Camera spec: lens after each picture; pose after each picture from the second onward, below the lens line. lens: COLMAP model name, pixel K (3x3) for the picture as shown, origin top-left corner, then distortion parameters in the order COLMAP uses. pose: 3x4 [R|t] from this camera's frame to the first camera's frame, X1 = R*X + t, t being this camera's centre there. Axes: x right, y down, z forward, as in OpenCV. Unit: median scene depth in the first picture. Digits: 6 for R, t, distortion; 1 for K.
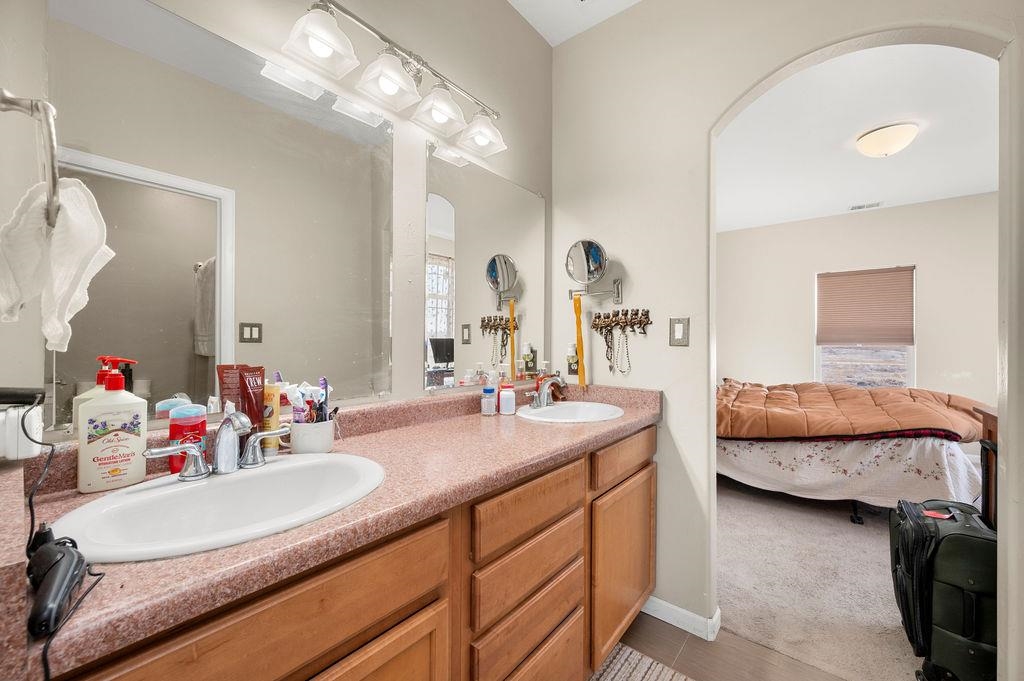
lens RADIAL K [[397.8, 0, 512.0], [0, 397.8, 340.5], [0, 0, 1]] dist [-0.001185, -0.000285]
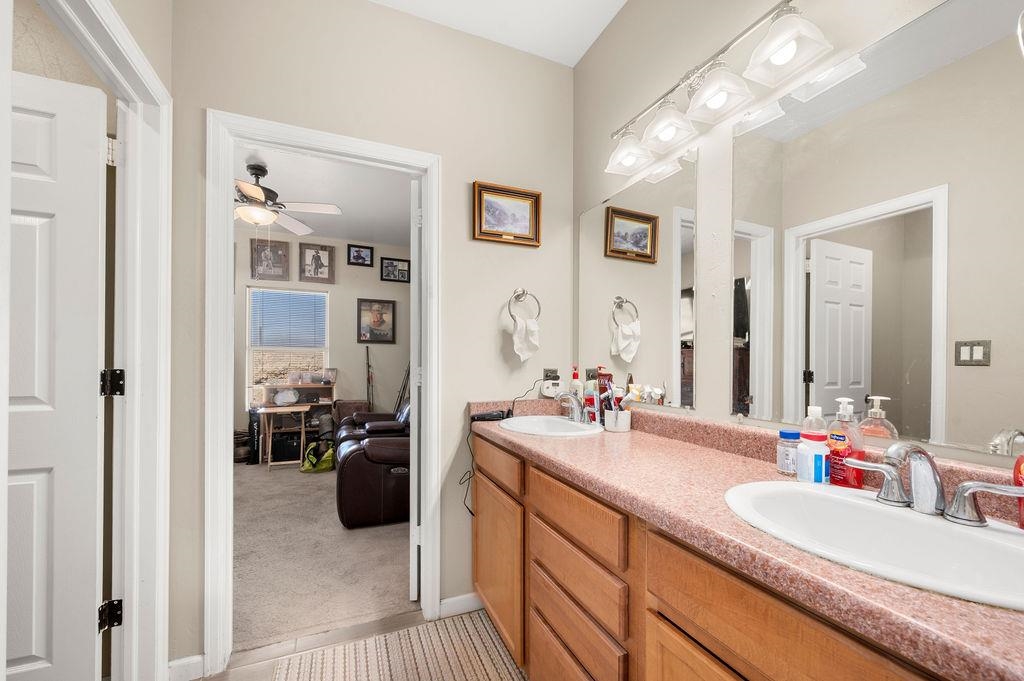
lens RADIAL K [[429.6, 0, 529.0], [0, 429.6, 363.2], [0, 0, 1]] dist [0.000738, -0.000101]
pose [[-0.439016, -0.005130, -0.898464, 0.693610], [-0.009882, 0.999951, -0.000881, 0.013316], [0.898425, 0.008492, -0.439045, 0.853942]]
